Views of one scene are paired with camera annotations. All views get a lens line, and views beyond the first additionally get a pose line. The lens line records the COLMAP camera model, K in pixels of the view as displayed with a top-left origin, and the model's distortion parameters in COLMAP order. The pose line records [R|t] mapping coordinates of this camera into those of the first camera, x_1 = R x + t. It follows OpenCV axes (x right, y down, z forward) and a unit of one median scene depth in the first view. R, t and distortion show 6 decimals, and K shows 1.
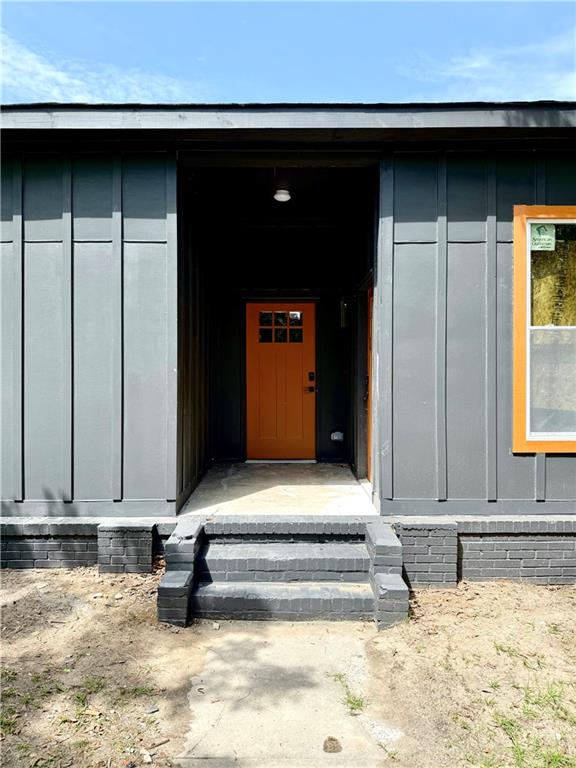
lens RADIAL K [[528.2, 0, 287.7], [0, 528.2, 382.8], [0, 0, 1]] dist [0.038947, -0.041051]
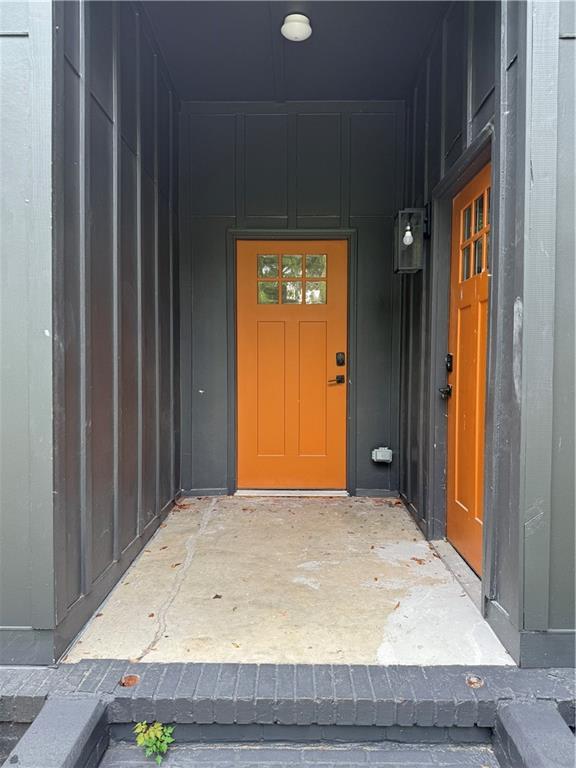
lens RADIAL K [[528.2, 0, 287.7], [0, 528.2, 383.4], [0, 0, 1]] dist [0.038947, -0.041051]
pose [[0.999826, 0.004177, -0.018181, -0.006684], [-0.003819, 0.999799, 0.019686, 0.004740], [0.018260, -0.019613, 0.999641, 0.380144]]
